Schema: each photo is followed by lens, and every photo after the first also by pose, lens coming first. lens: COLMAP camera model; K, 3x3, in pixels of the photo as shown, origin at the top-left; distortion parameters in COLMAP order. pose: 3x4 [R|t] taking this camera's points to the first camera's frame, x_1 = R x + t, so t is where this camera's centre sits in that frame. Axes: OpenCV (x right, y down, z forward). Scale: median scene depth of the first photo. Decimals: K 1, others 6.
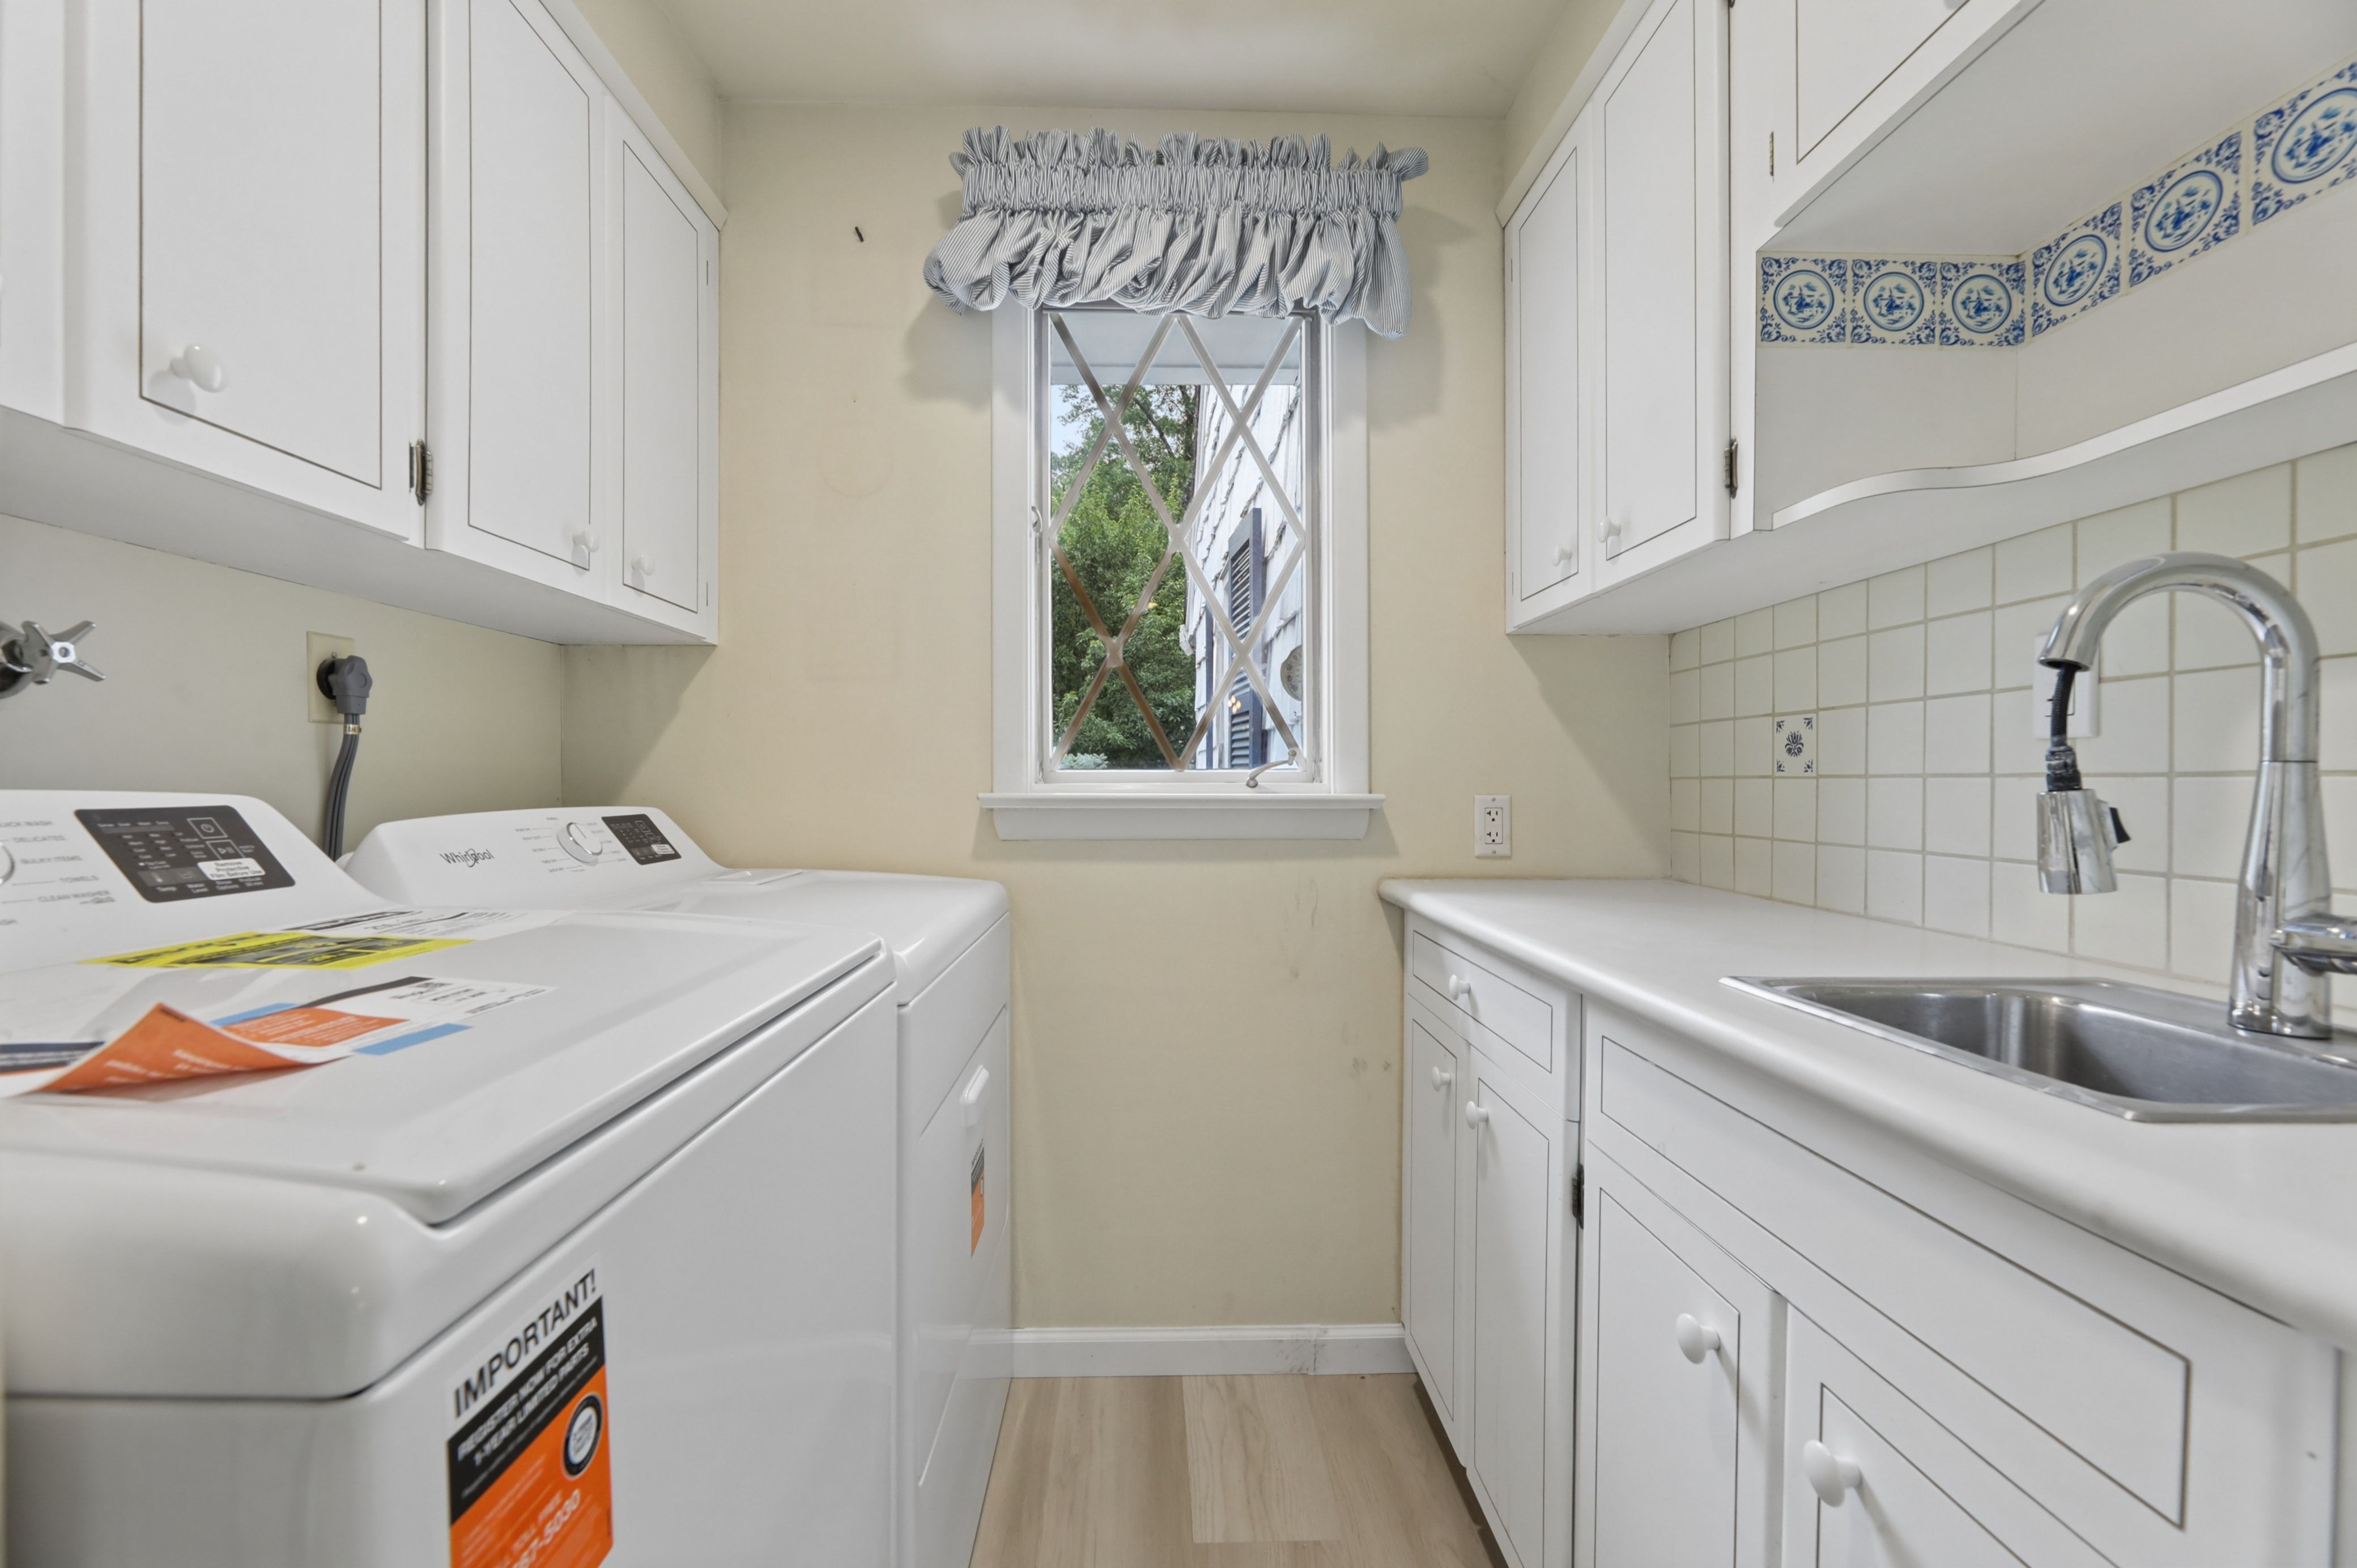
lens RADIAL K [[955.6, 0, 1169.8], [0, 955.6, 778.7], [0, 0, 1]] dist [0.000337, 0.000255]
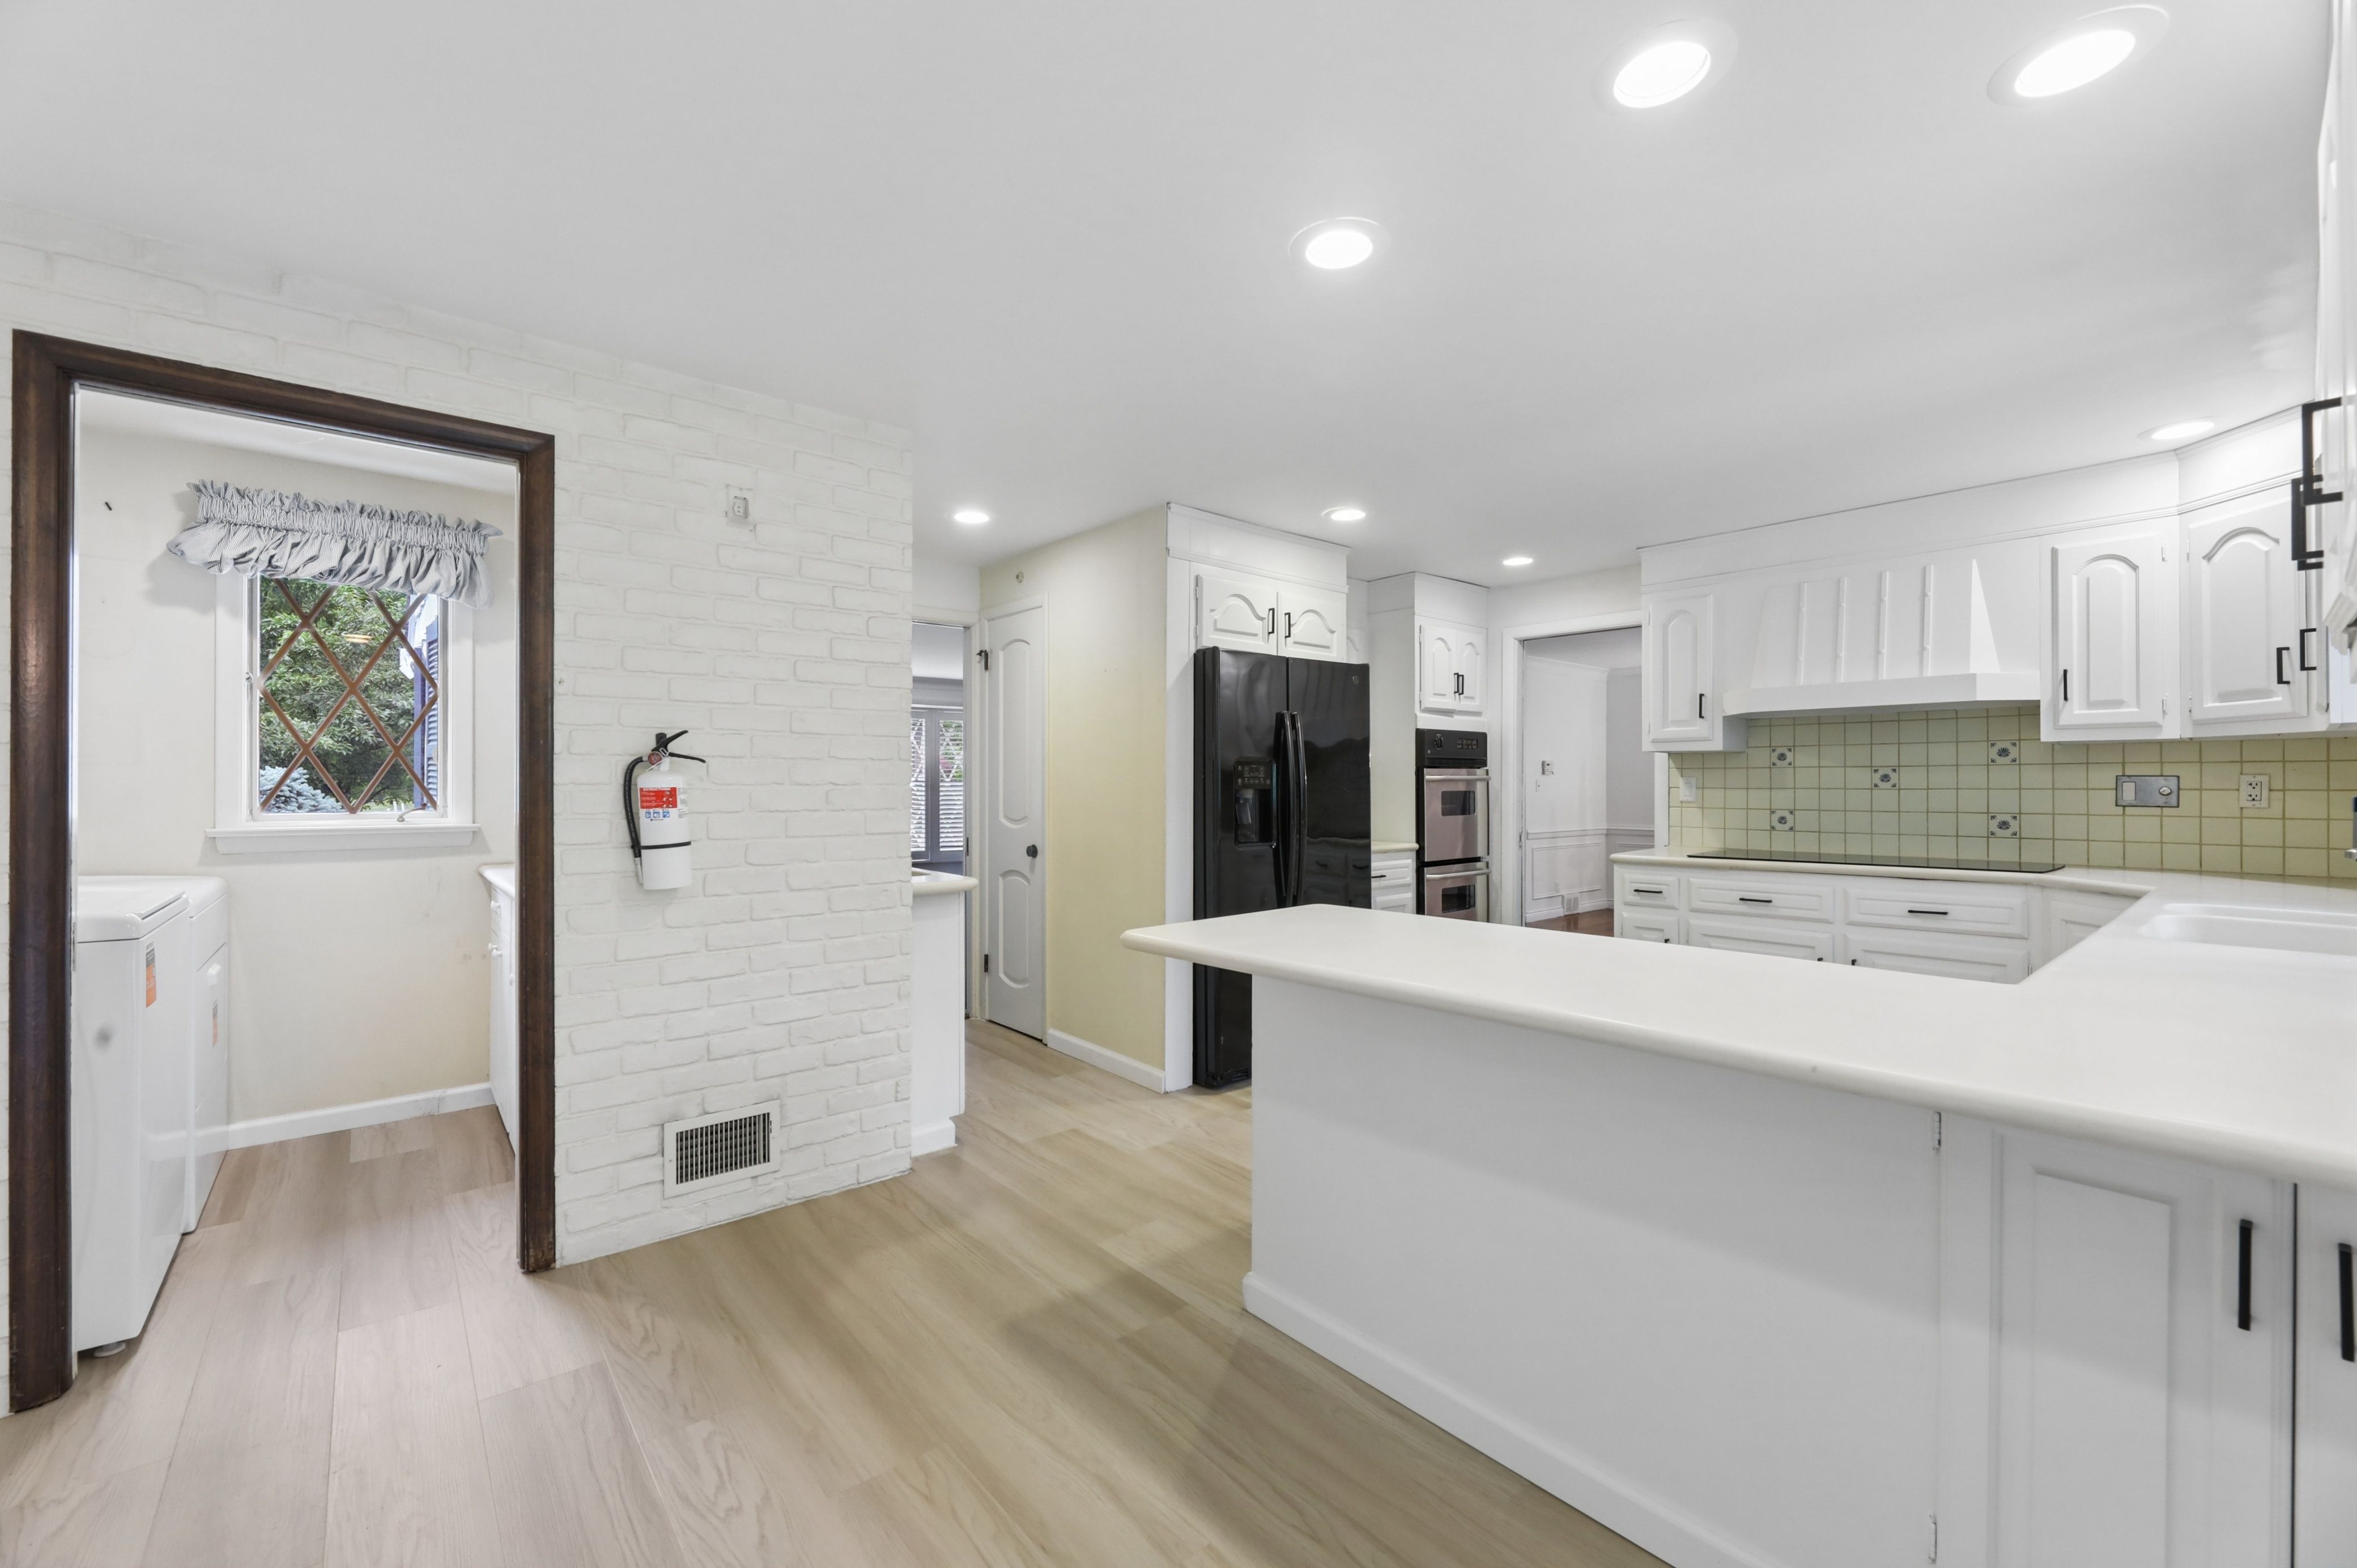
lens RADIAL K [[955.6, 0, 1169.8], [0, 955.6, 778.7], [0, 0, 1]] dist [0.000337, 0.000255]
pose [[0.786410, 0.005062, 0.617684, 0.126356], [-0.005605, 0.999984, -0.001058, -0.093637], [-0.617679, -0.002630, 0.786426, -1.659023]]
